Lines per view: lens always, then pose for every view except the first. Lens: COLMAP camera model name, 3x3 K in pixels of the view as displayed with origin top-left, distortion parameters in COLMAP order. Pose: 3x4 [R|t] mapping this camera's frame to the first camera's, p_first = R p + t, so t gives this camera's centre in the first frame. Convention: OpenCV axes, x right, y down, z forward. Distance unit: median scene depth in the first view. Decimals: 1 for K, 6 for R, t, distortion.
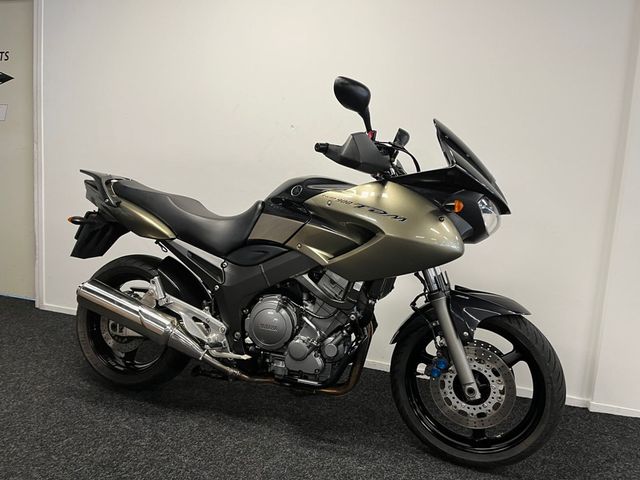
lens RADIAL K [[492.6, 0, 321.9], [0, 492.6, 240.9], [0, 0, 1]] dist [0.075460, -0.088782]
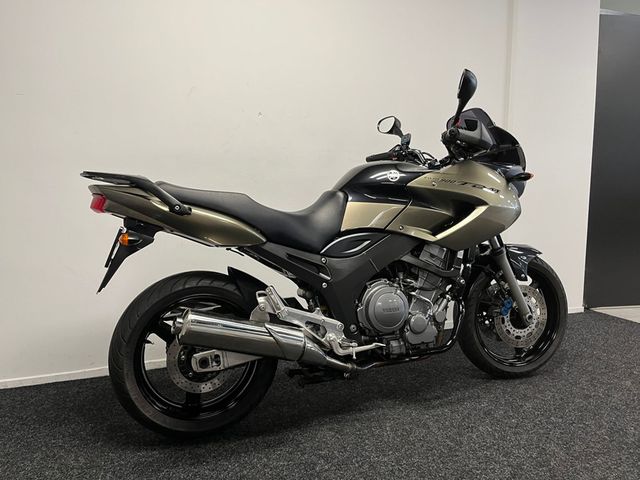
lens RADIAL K [[492.6, 0, 321.9], [0, 492.6, 240.9], [0, 0, 1]] dist [0.075460, -0.088782]
pose [[0.787043, -0.158747, 0.596123, -0.801780], [0.135863, 0.987201, 0.083515, -0.072635], [-0.601751, 0.015262, 0.798538, 0.263537]]
